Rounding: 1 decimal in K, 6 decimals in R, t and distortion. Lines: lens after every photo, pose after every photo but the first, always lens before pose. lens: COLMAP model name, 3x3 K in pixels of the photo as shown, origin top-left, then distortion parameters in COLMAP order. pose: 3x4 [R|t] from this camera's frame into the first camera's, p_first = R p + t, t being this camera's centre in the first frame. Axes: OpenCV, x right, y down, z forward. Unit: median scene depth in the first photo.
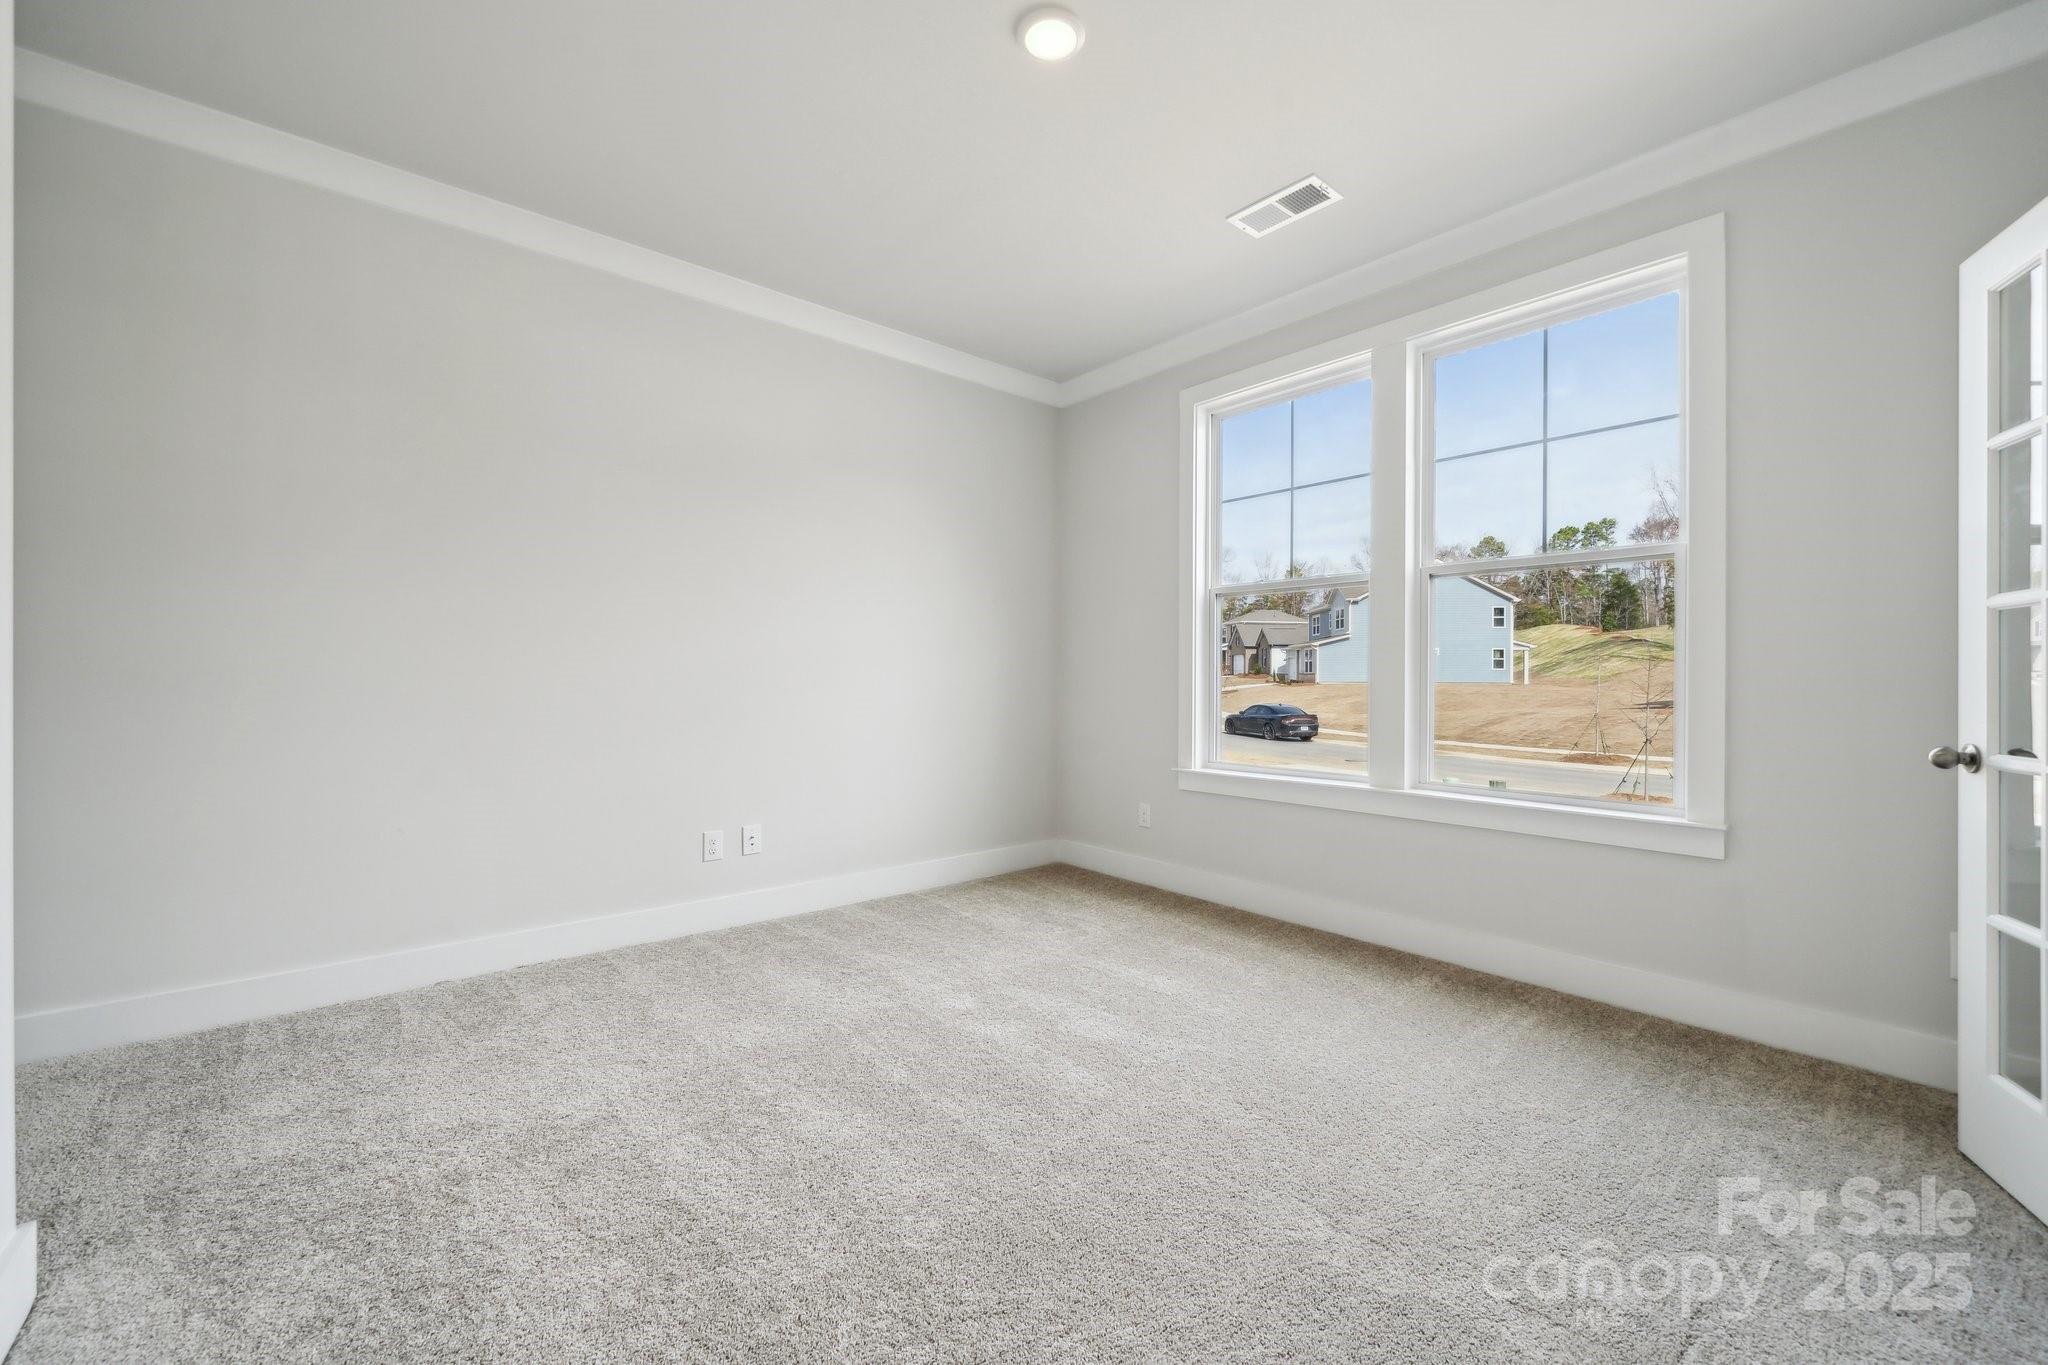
lens RADIAL K [[860.6, 0, 1024.0], [0, 860.6, 682.5], [0, 0, 1]] dist [0.005543, -0.000015]
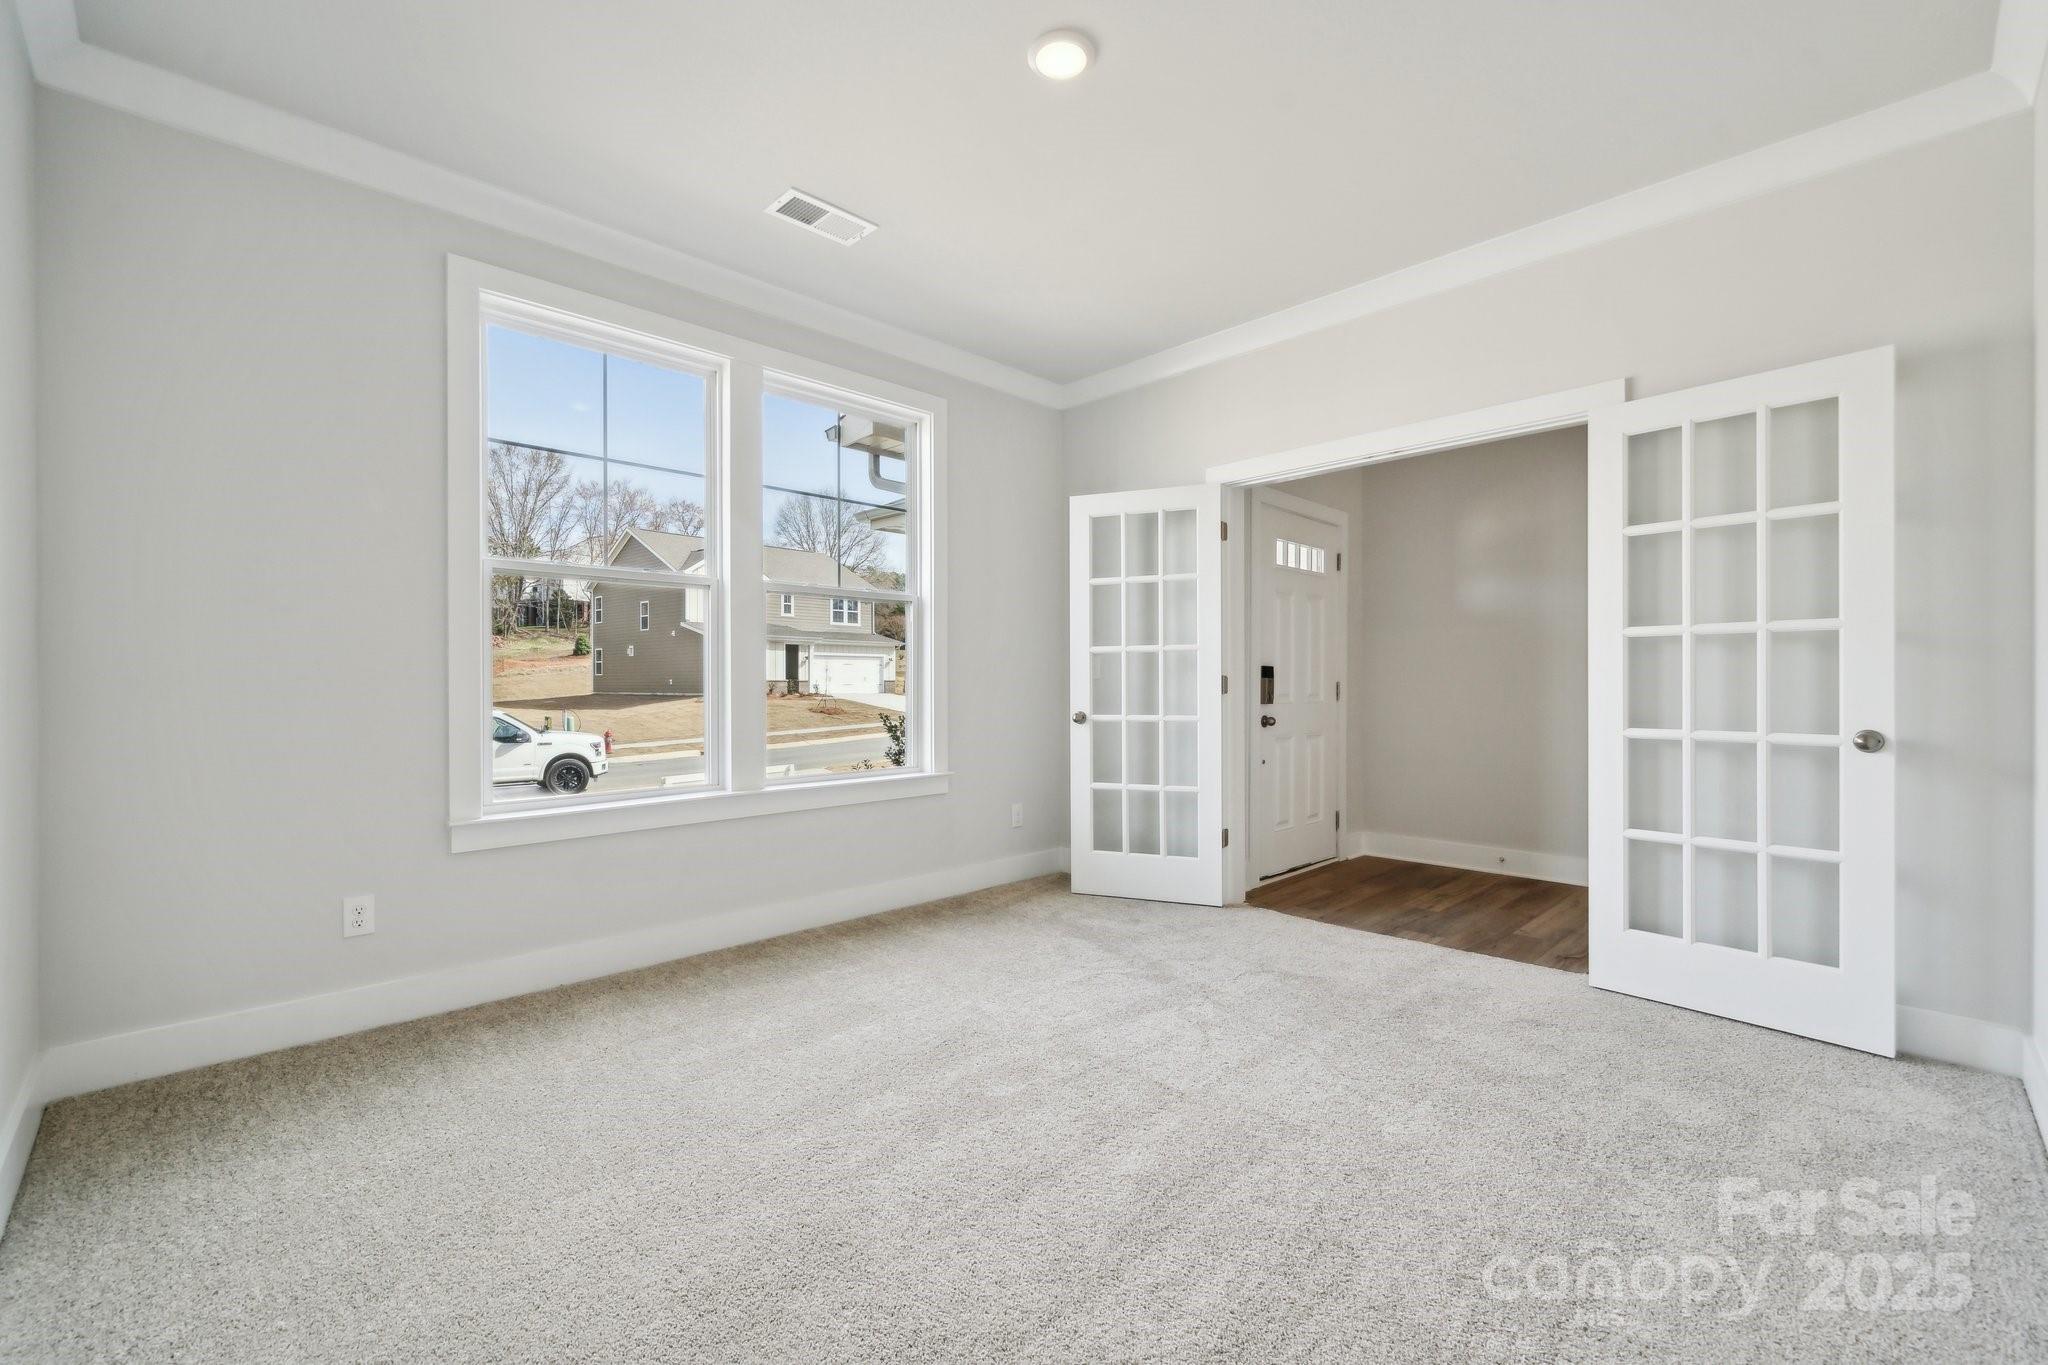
lens RADIAL K [[860.6, 0, 1024.0], [0, 860.6, 682.5], [0, 0, 1]] dist [0.005543, -0.000015]
pose [[-0.100185, 0.001175, 0.994968, -0.440073], [0.010515, 0.999945, -0.000122, -0.001512], [-0.994913, 0.010450, -0.100192, 0.528458]]
